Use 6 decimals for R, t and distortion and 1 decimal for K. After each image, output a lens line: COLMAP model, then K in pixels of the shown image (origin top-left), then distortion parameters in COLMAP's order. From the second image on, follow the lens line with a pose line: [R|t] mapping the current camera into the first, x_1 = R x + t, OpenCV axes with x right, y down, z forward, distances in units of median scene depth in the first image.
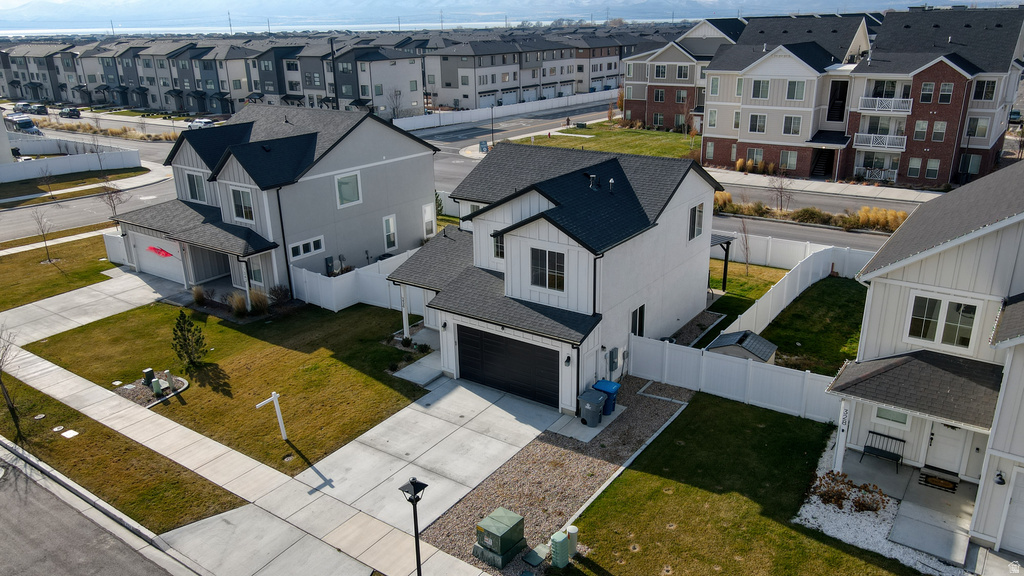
lens RADIAL K [[754.3, 0, 513.6], [0, 754.3, 294.4], [0, 0, 1]] dist [-0.001116, 0.033889]
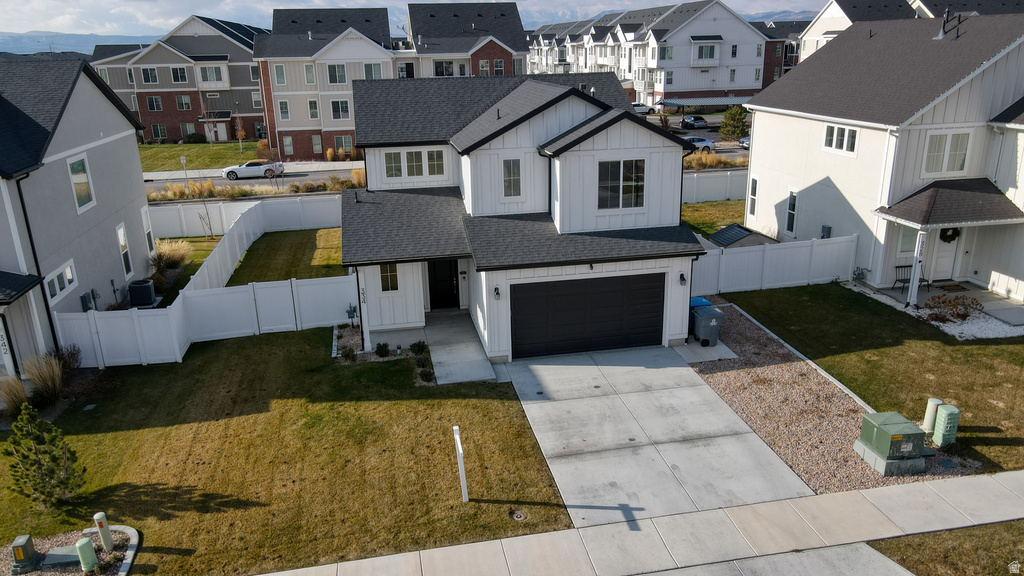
lens RADIAL K [[754.3, 0, 513.6], [0, 754.3, 294.4], [0, 0, 1]] dist [-0.001116, 0.033889]
pose [[0.691037, -0.224305, 0.687135, -0.538676], [0.255925, 0.964978, 0.057625, 0.004814], [-0.675996, 0.136034, 0.724241, 0.418152]]
